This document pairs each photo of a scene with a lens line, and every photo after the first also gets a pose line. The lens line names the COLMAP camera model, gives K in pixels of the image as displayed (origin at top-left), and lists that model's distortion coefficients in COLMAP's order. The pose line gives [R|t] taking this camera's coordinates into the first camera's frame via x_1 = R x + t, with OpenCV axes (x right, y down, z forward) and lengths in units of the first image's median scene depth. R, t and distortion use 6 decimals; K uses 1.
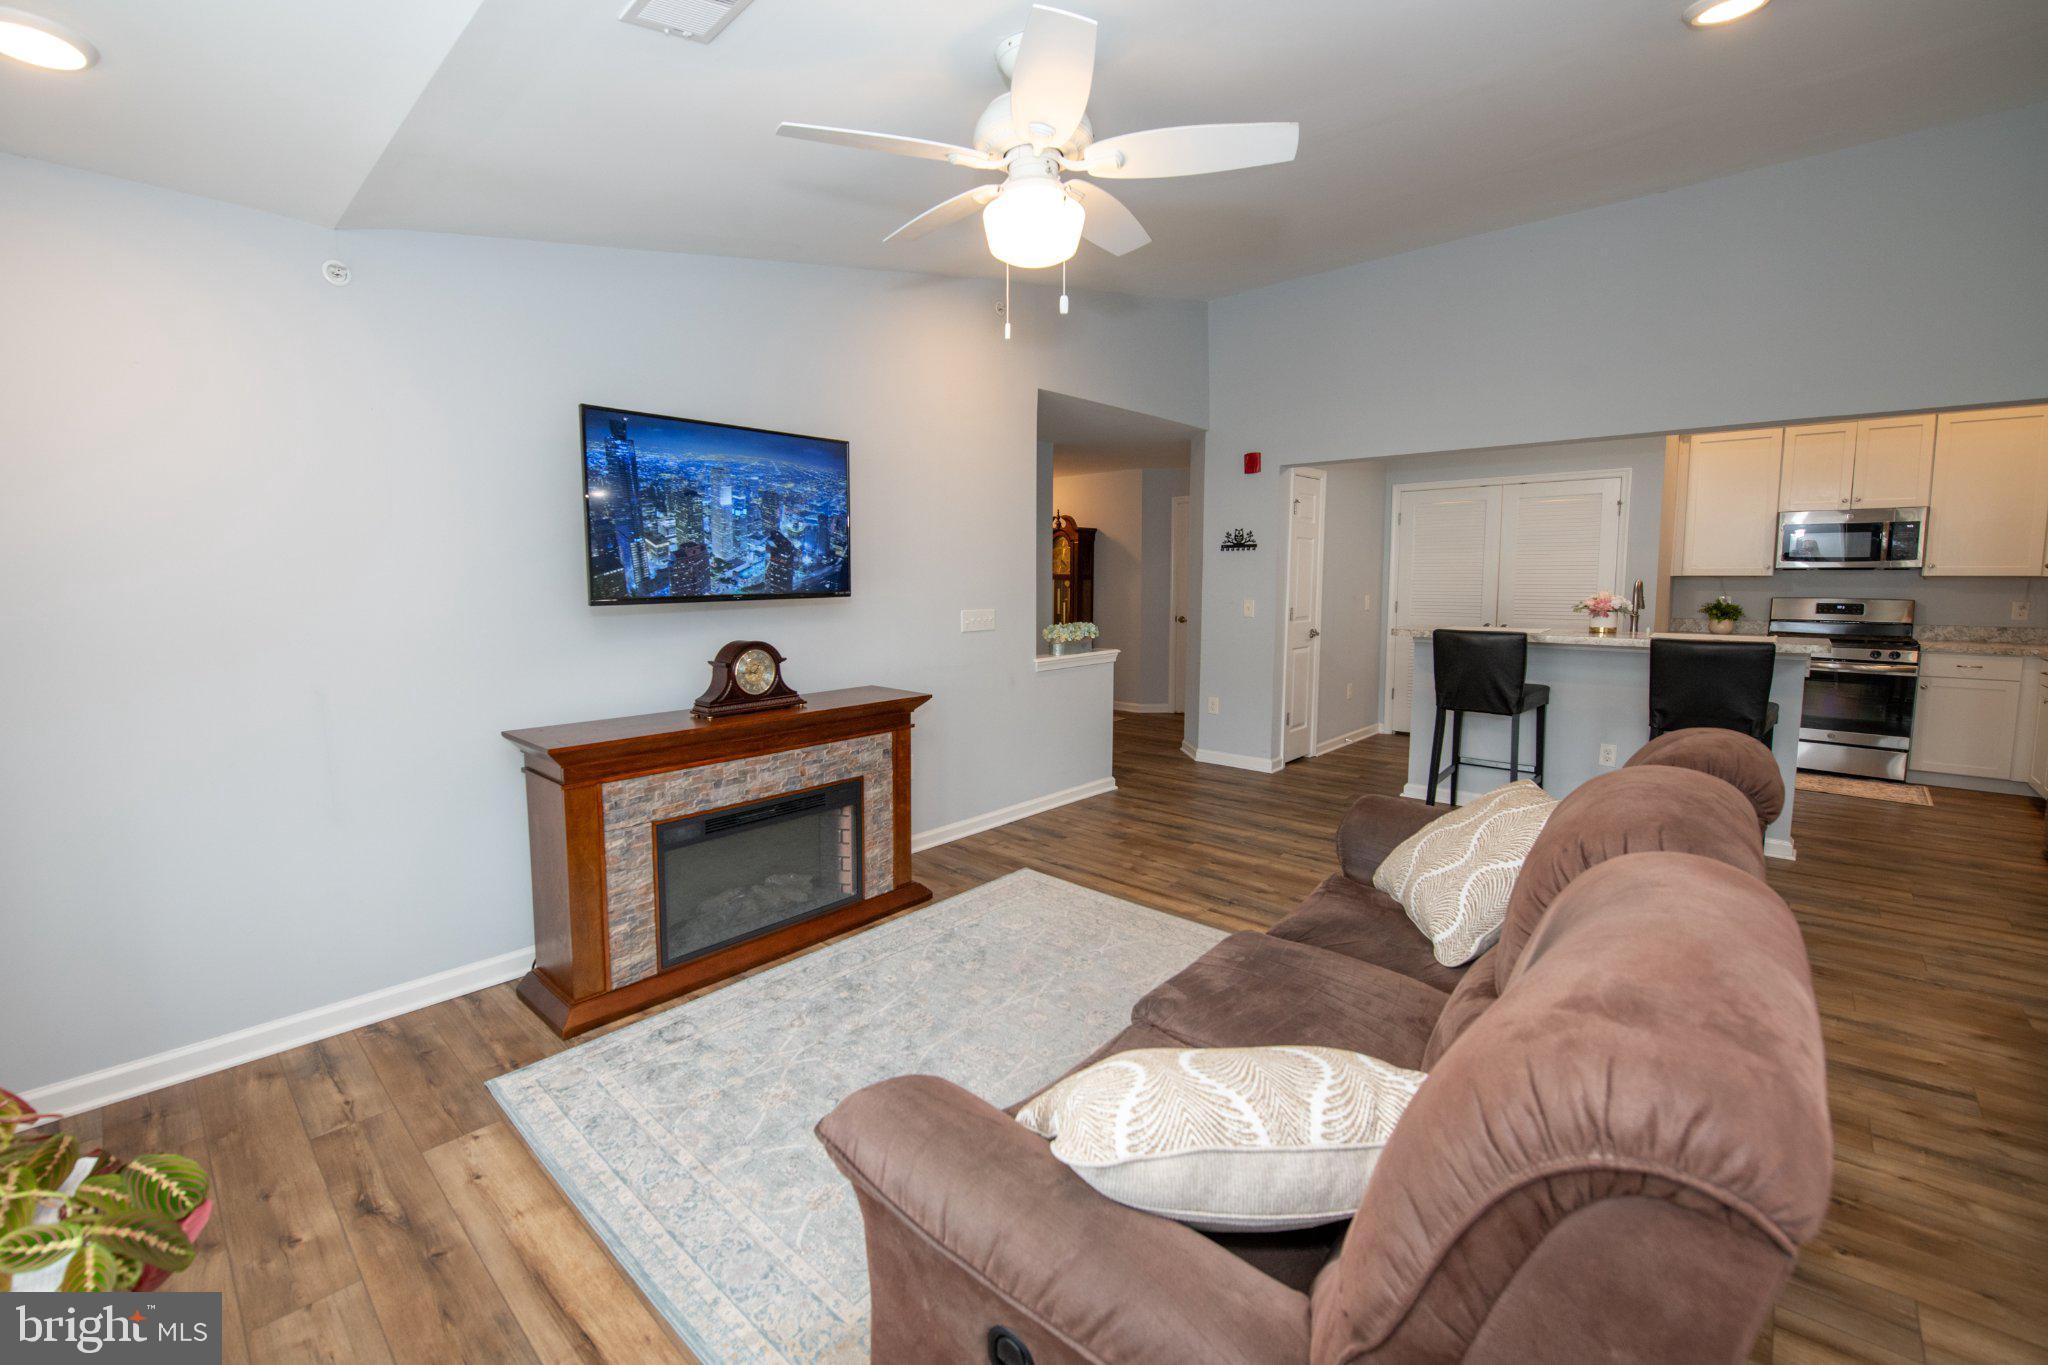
lens RADIAL K [[848.4, 0, 992.3], [0, 848.4, 660.1], [0, 0, 1]] dist [-0.013057, -0.003088]
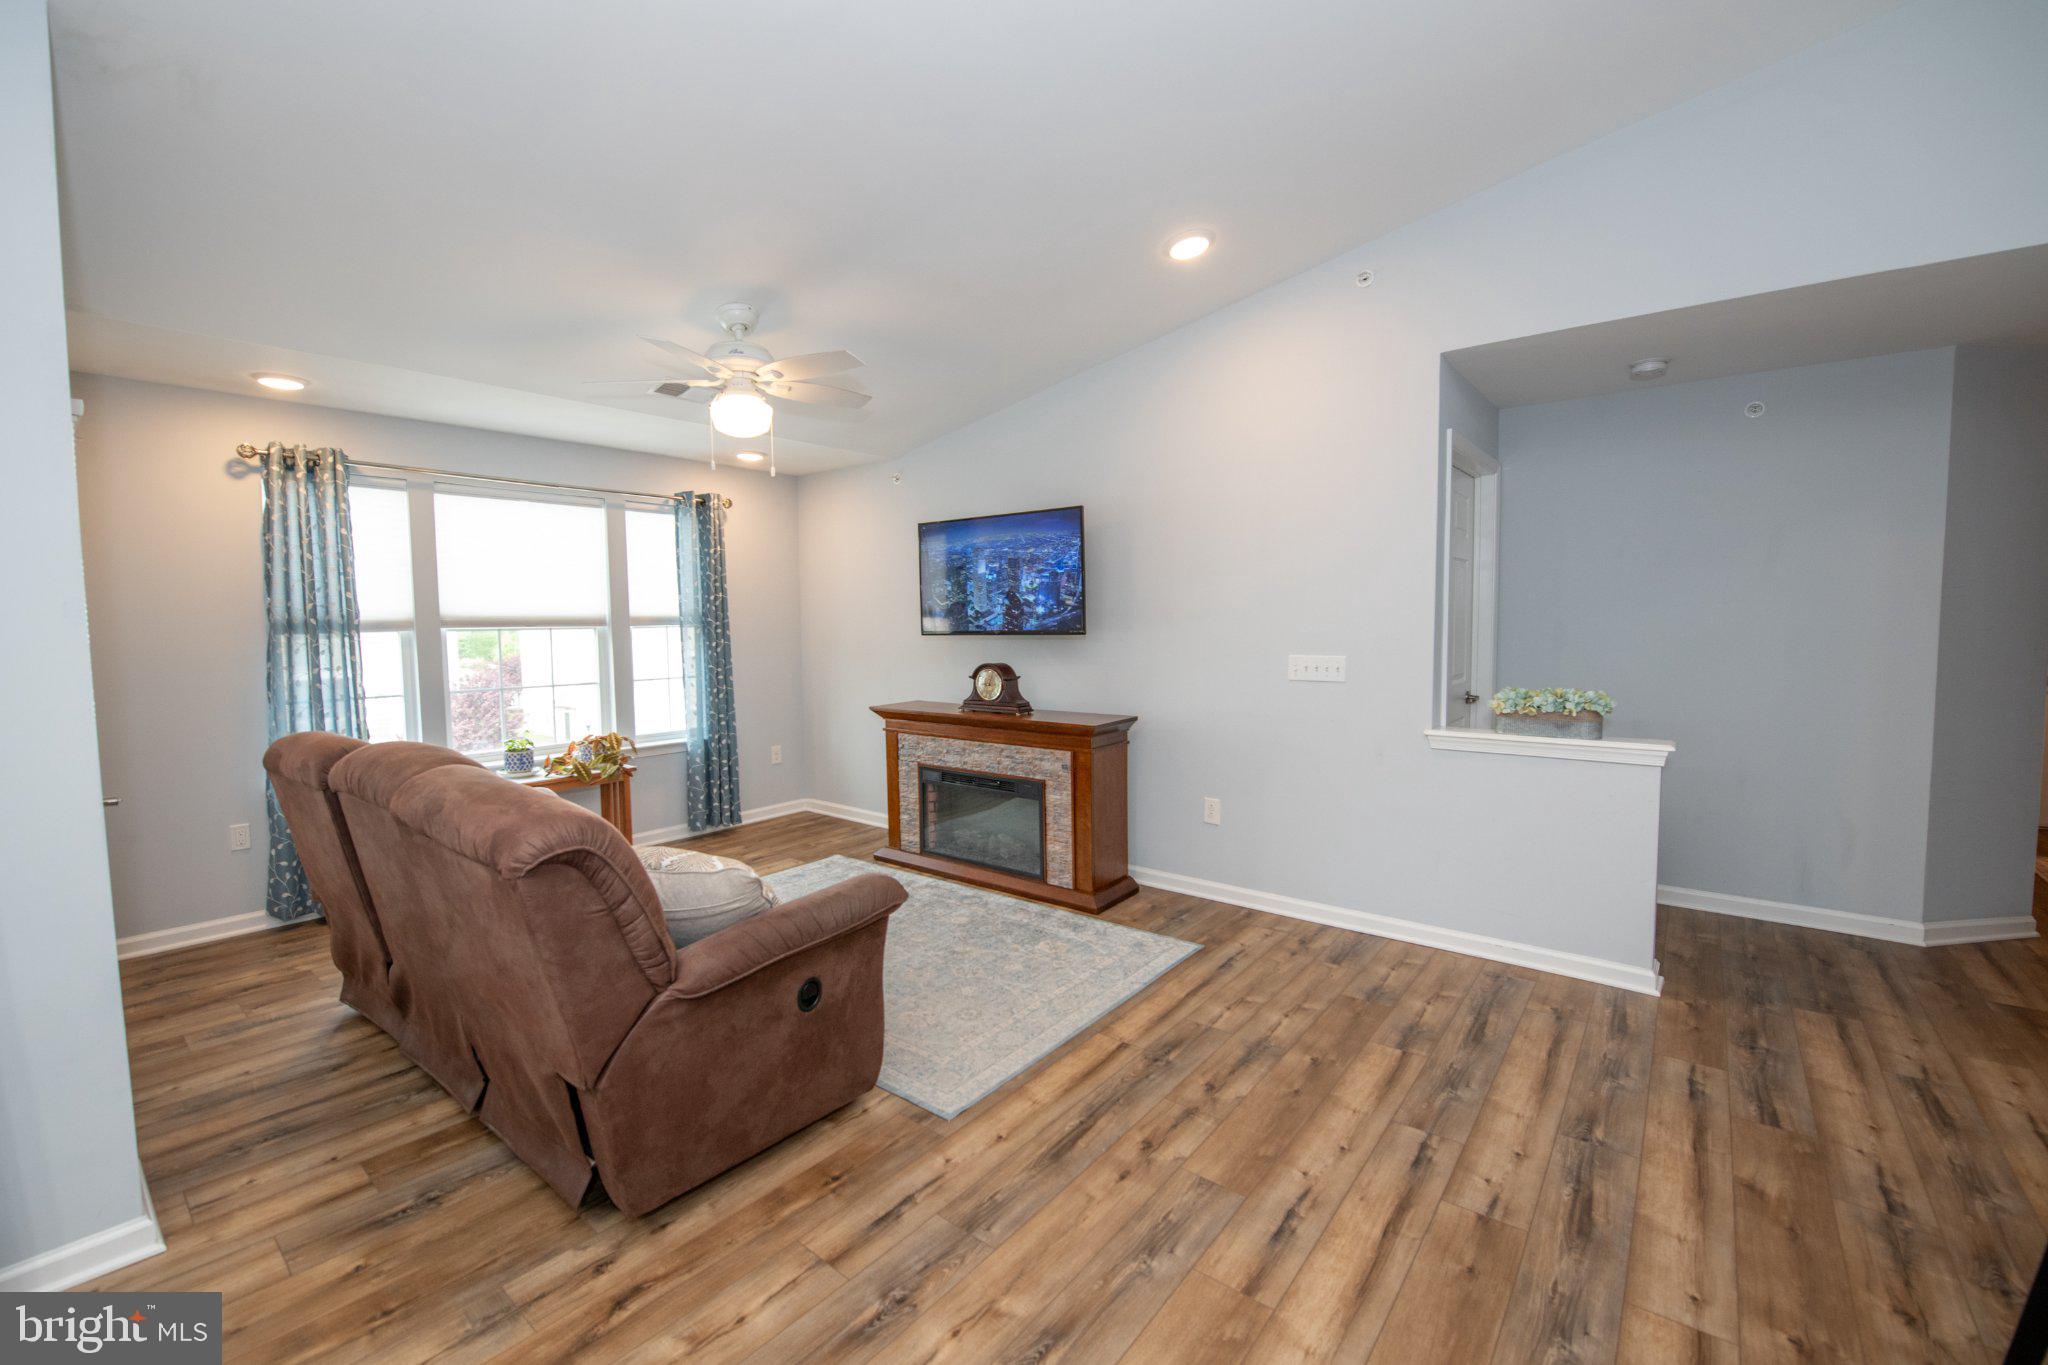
lens RADIAL K [[848.4, 0, 1009.5], [0, 848.4, 671.2], [0, 0, 1]] dist [-0.013057, -0.003088]
pose [[0.068652, 0.066603, -0.995415, 0.872468], [-0.086942, 0.994372, 0.060537, -0.074680], [0.993845, 0.082388, 0.074056, 0.700765]]
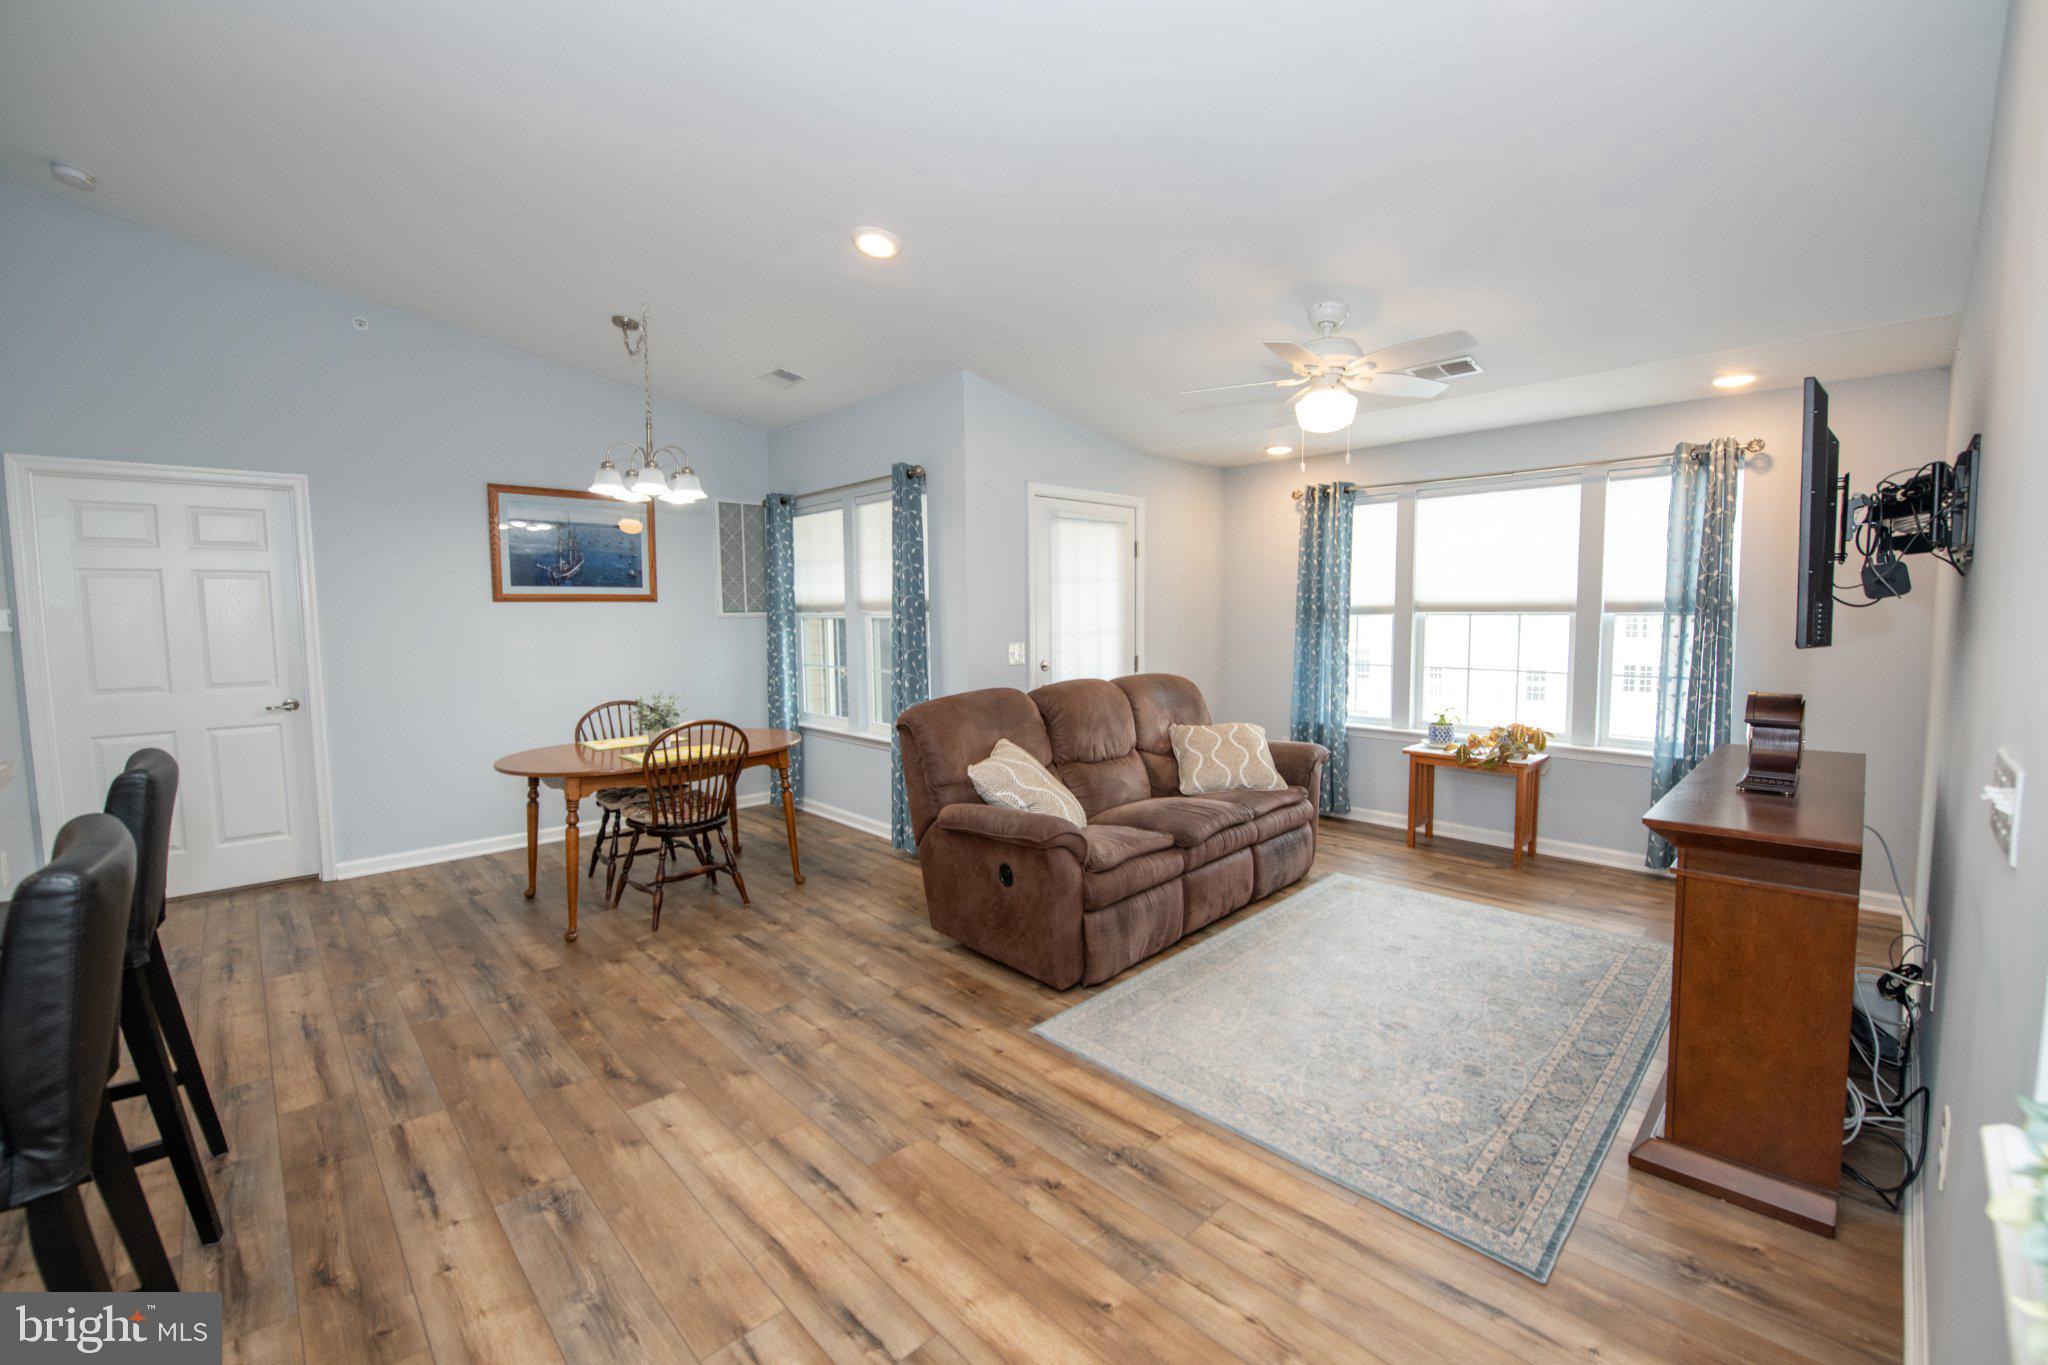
lens RADIAL K [[848.4, 0, 1029.1], [0, 848.4, 665.1], [0, 0, 1]] dist [-0.013057, -0.003088]
pose [[-0.998745, 0.009935, 0.049088, 0.277191], [0.017868, 0.986309, 0.163938, -0.143306], [-0.046787, 0.164609, -0.985249, 1.367836]]
